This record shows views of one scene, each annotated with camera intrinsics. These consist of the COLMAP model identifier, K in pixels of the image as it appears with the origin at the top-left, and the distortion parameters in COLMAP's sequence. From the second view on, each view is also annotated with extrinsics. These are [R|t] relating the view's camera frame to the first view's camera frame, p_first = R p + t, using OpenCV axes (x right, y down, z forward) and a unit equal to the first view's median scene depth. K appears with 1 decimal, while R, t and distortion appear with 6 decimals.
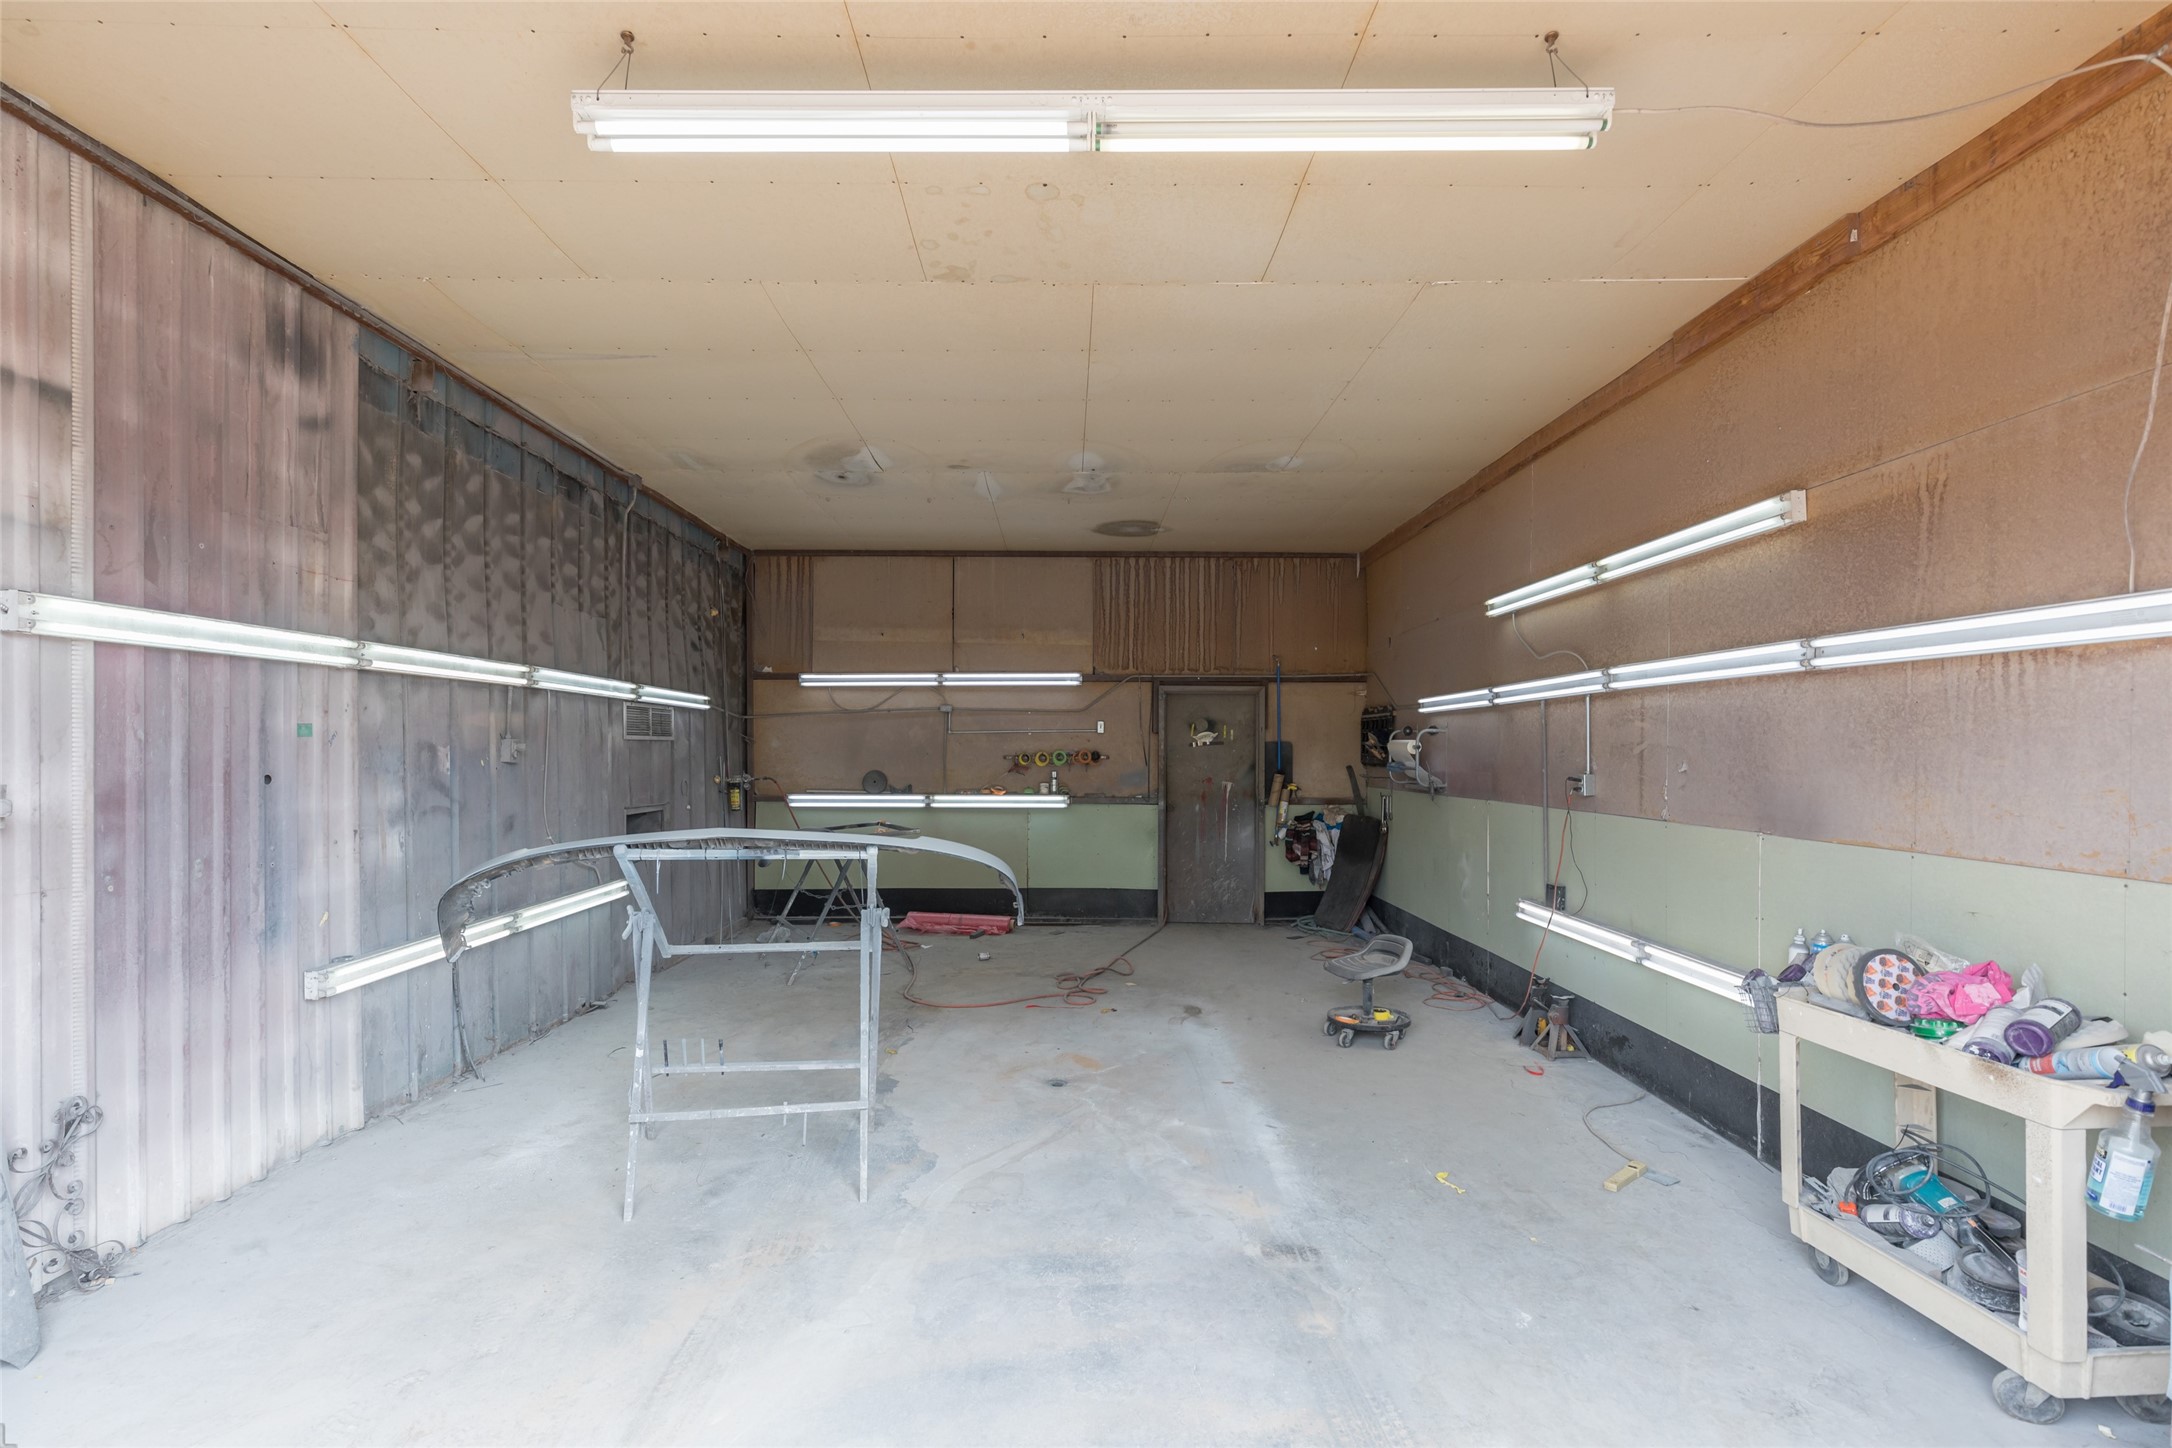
lens RADIAL K [[993.6, 0, 1053.7], [0, 993.6, 759.5], [0, 0, 1]] dist [0.003602, -0.000536]
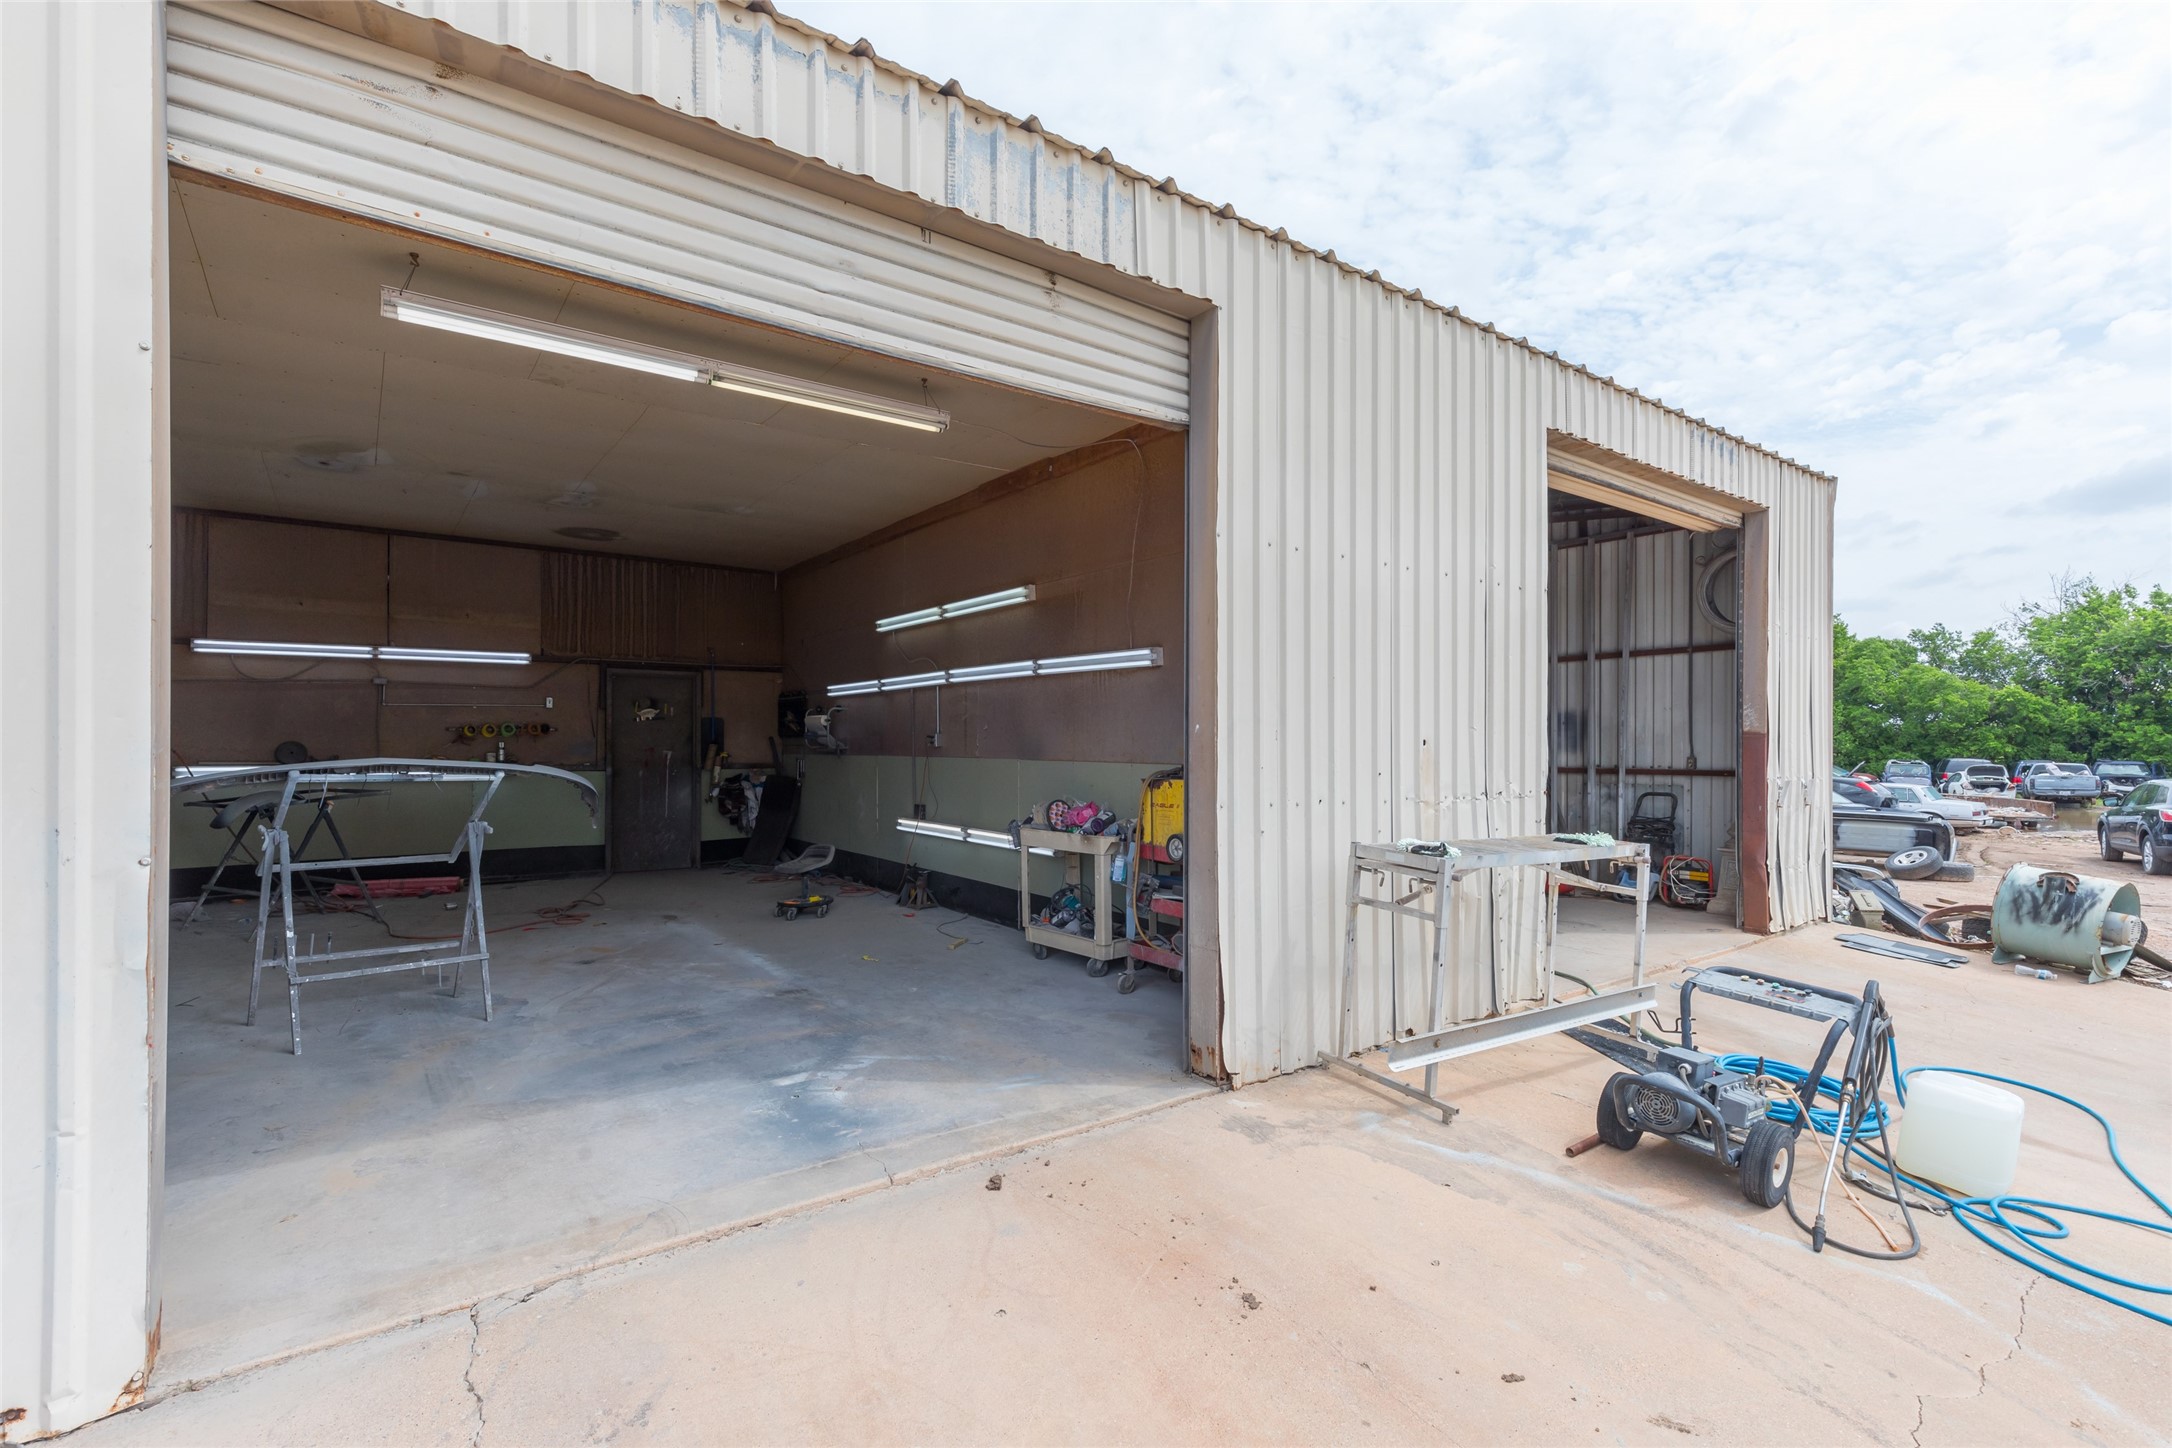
lens RADIAL K [[976.0, 0, 1084.9], [0, 976.0, 736.7], [0, 0, 1]] dist [0.000427, -0.000517]
pose [[0.796959, 0.001522, 0.604031, -0.191159], [0.006655, 0.999914, -0.011299, 0.031246], [-0.603997, 0.013025, 0.796881, -0.339478]]
